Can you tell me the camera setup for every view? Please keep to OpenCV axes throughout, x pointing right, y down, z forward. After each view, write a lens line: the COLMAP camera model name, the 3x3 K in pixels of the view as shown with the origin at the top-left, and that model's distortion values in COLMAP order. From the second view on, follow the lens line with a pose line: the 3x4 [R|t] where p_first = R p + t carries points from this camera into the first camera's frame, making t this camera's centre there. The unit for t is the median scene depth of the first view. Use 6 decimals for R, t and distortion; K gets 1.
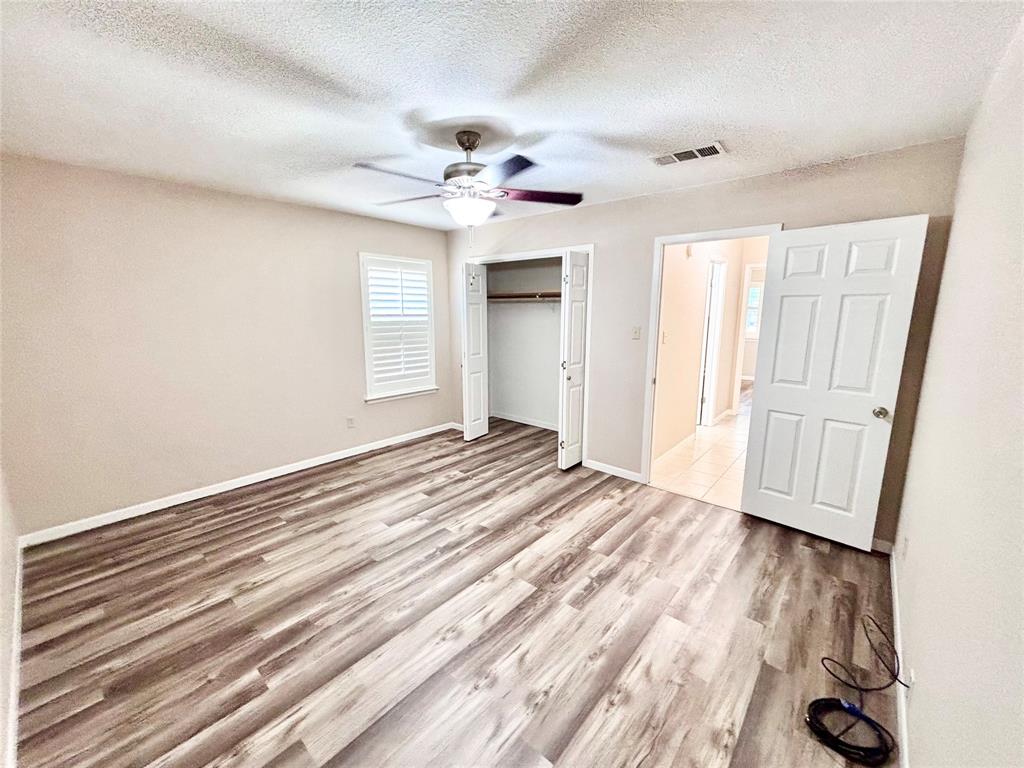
lens RADIAL K [[414.7, 0, 528.6], [0, 414.7, 382.1], [0, 0, 1]] dist [0.004002, -0.000089]
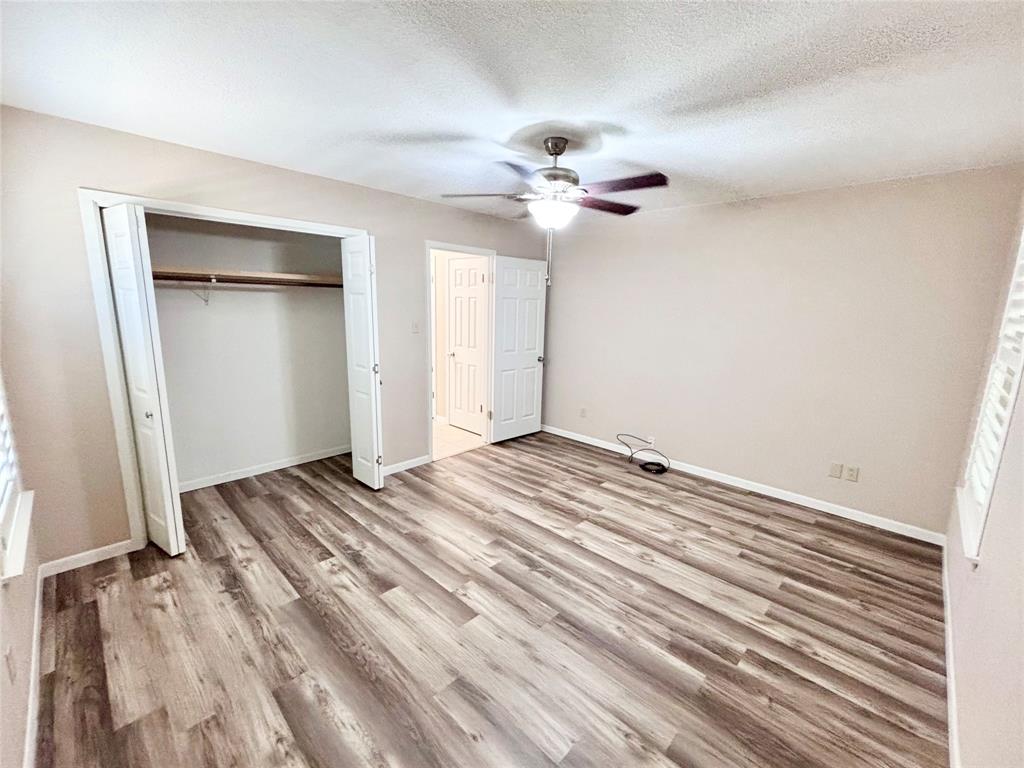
lens RADIAL K [[414.7, 0, 512.3], [0, 414.7, 381.1], [0, 0, 1]] dist [0.004002, -0.000089]
pose [[0.081292, -0.186831, 0.979023, -0.843161], [0.153646, 0.972881, 0.172901, -0.138790], [-0.984776, 0.136367, 0.107793, 0.718679]]
